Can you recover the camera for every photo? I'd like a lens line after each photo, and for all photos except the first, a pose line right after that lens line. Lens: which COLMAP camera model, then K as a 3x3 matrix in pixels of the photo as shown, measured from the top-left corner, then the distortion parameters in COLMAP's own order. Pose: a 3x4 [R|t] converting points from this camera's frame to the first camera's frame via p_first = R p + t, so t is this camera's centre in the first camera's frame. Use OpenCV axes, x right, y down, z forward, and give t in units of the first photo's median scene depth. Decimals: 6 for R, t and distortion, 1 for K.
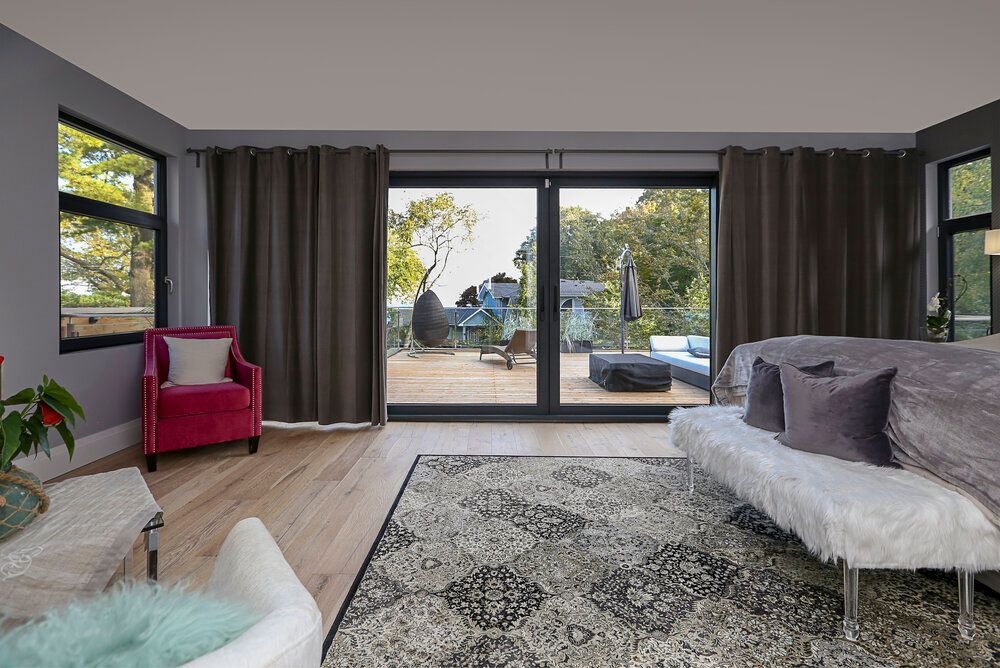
lens RADIAL K [[452.8, 0, 498.6], [0, 452.8, 296.2], [0, 0, 1]] dist [0.010110, 0.000259]
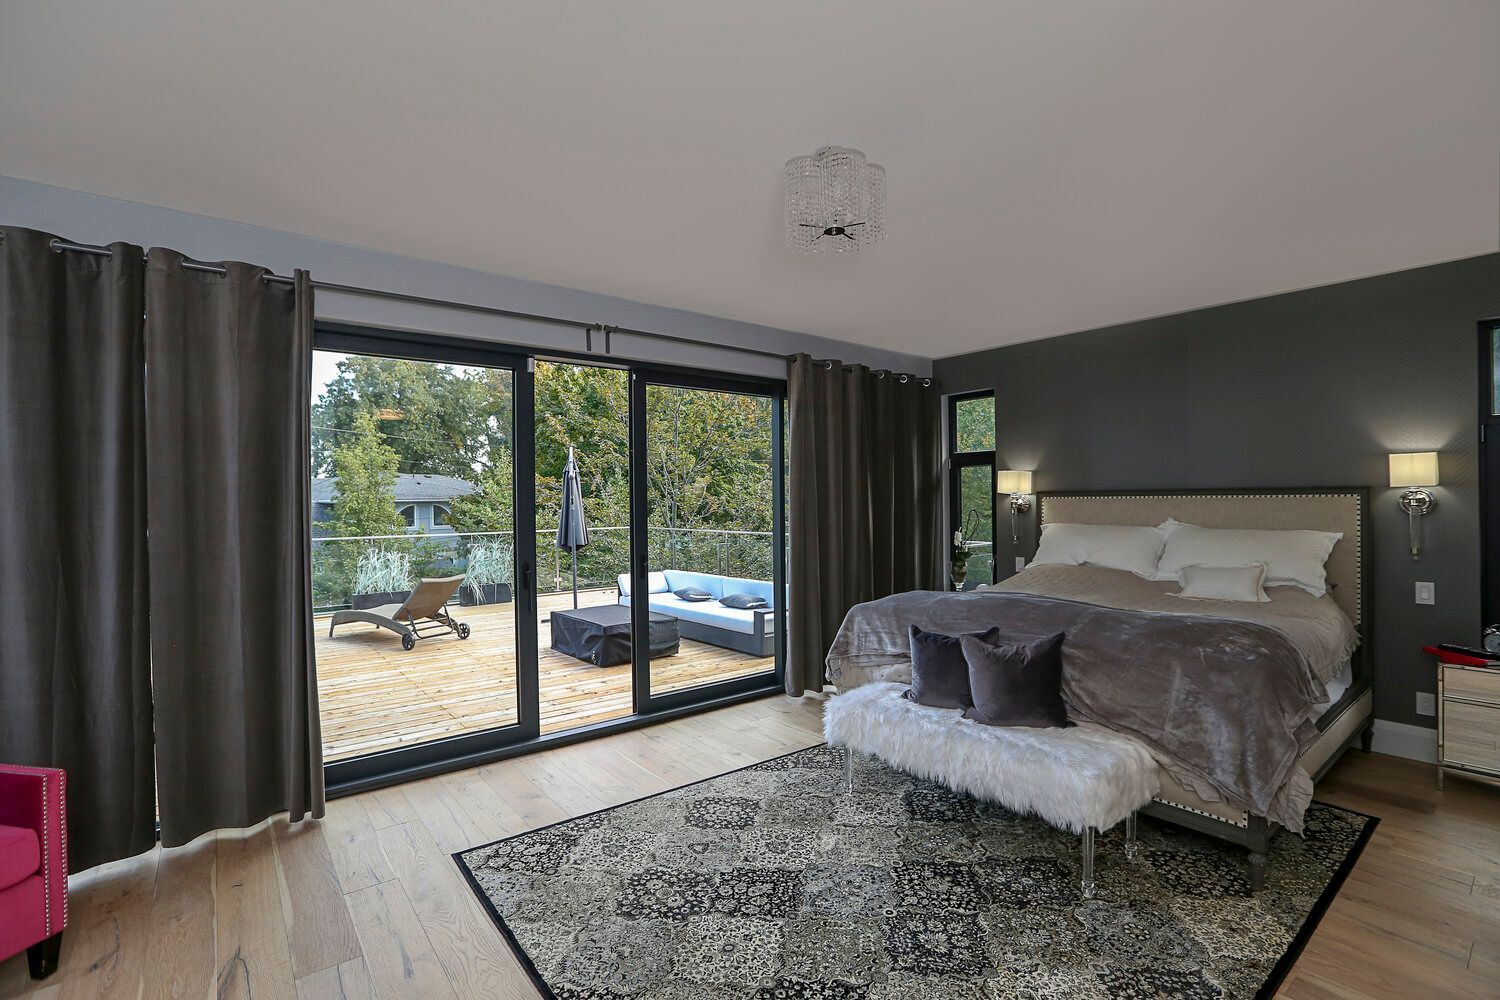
lens RADIAL K [[675.6, 0, 750.0], [0, 675.6, 500.0], [0, 0, 1]] dist [-0.053216, 0.021436]
pose [[0.792158, -0.007542, 0.610269, -0.310171], [0.003533, 0.999964, 0.007771, -0.078296], [-0.610305, -0.004000, 0.792156, 0.099373]]
